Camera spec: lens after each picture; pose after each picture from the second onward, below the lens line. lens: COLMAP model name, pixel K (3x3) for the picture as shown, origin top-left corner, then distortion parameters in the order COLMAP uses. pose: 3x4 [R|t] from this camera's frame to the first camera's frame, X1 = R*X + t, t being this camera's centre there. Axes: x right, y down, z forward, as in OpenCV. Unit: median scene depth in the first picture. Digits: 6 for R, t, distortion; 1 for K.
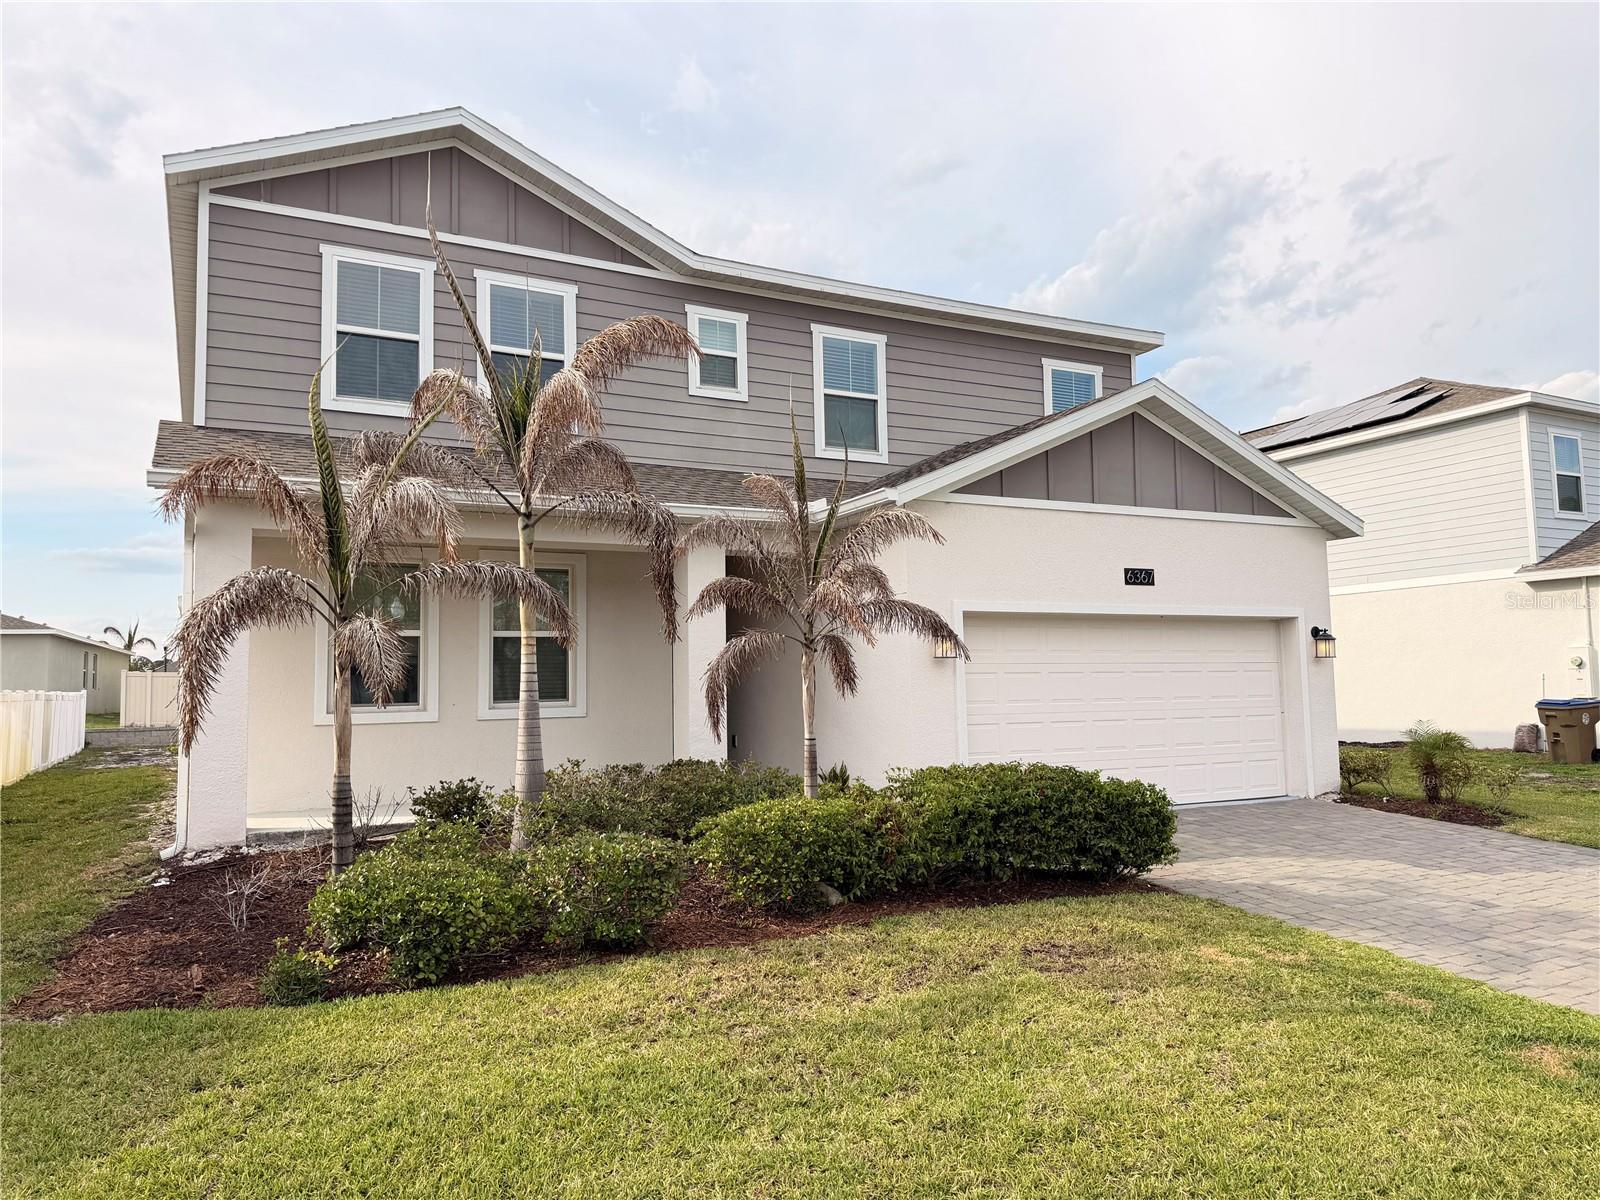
lens RADIAL K [[1136.4, 0, 809.4], [0, 1136.4, 600.4], [0, 0, 1]] dist [0.099234, -0.142843]
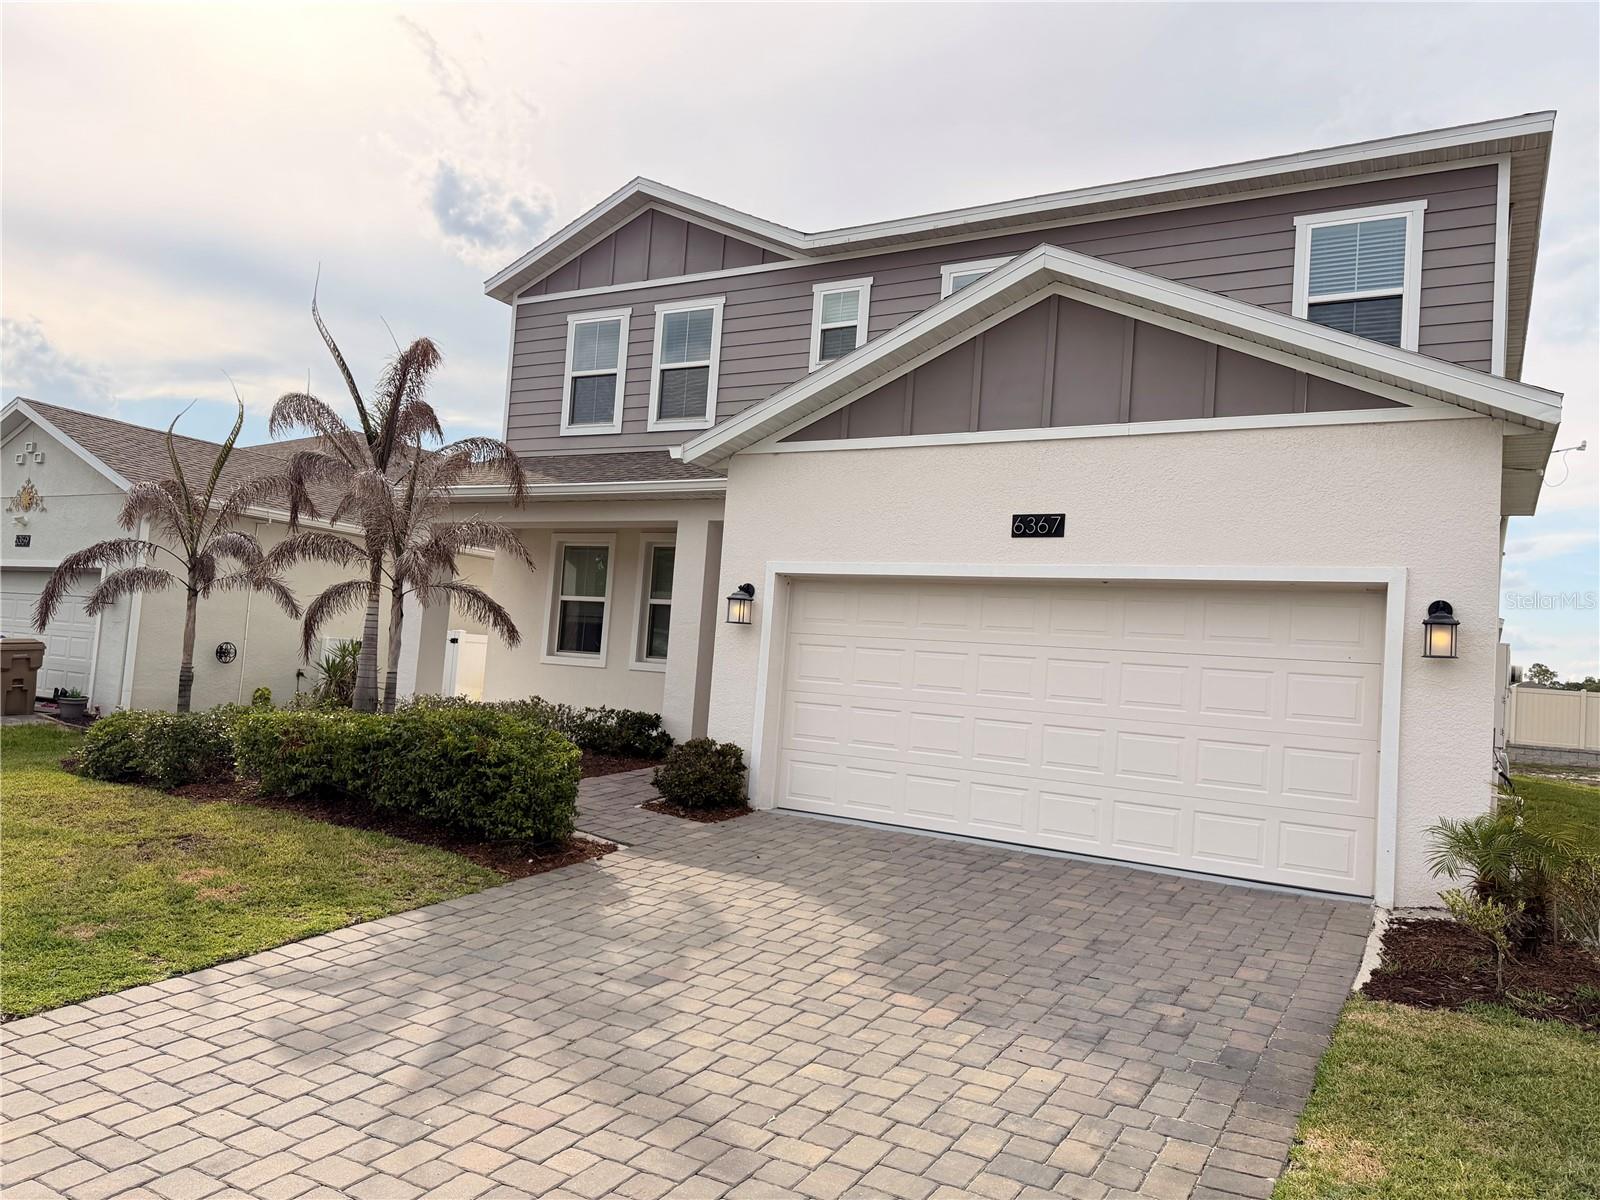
lens RADIAL K [[1112.2, 0, 800.0], [0, 1112.2, 626.6], [0, 0, 1]] dist [0.089406, -0.131975]
pose [[0.511431, 0.021950, -0.859044, 0.791413], [-0.012765, 0.999757, 0.017945, 0.031158], [0.859230, 0.001788, 0.511587, 0.498900]]
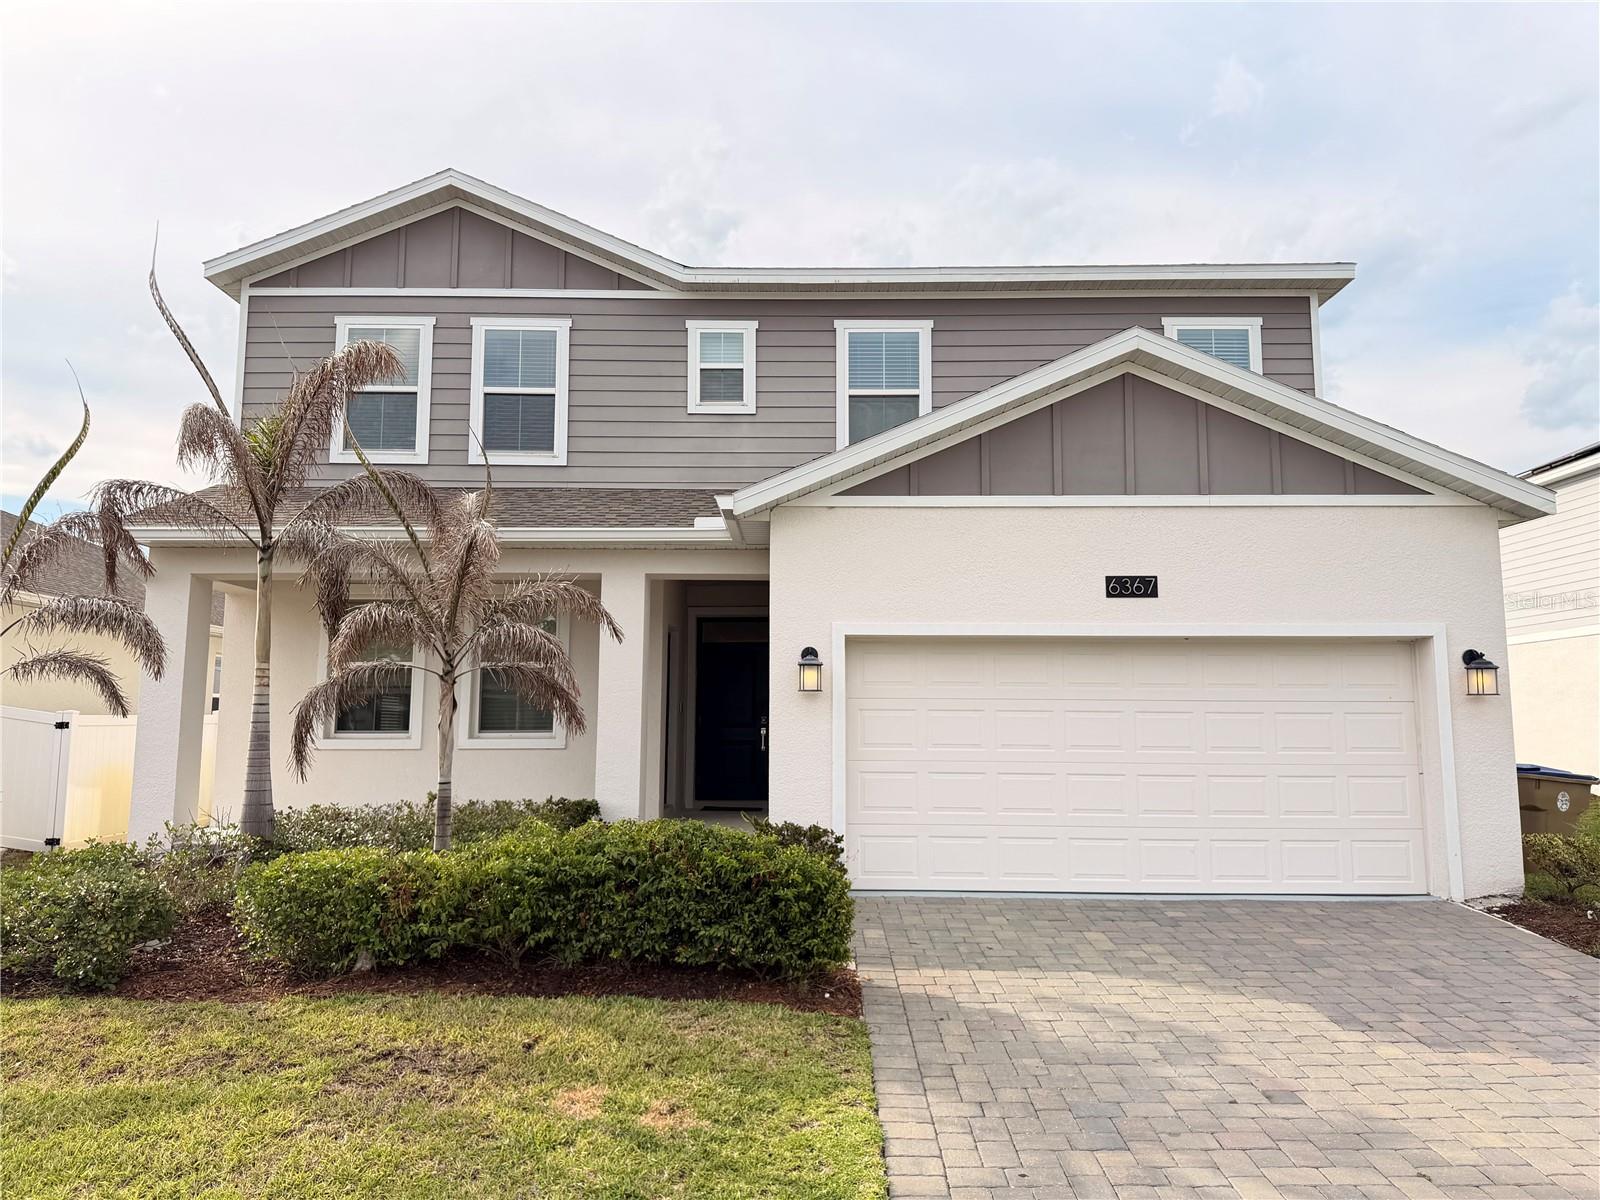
lens RADIAL K [[1130.3, 0, 800.0], [0, 1130.3, 600.0], [0, 0, 1]] dist [0.061682, -0.059343]
pose [[0.879607, -0.031967, -0.474625, 0.439594], [0.018441, 0.999281, -0.033126, 0.009114], [0.475343, 0.020385, 0.879565, 0.223558]]
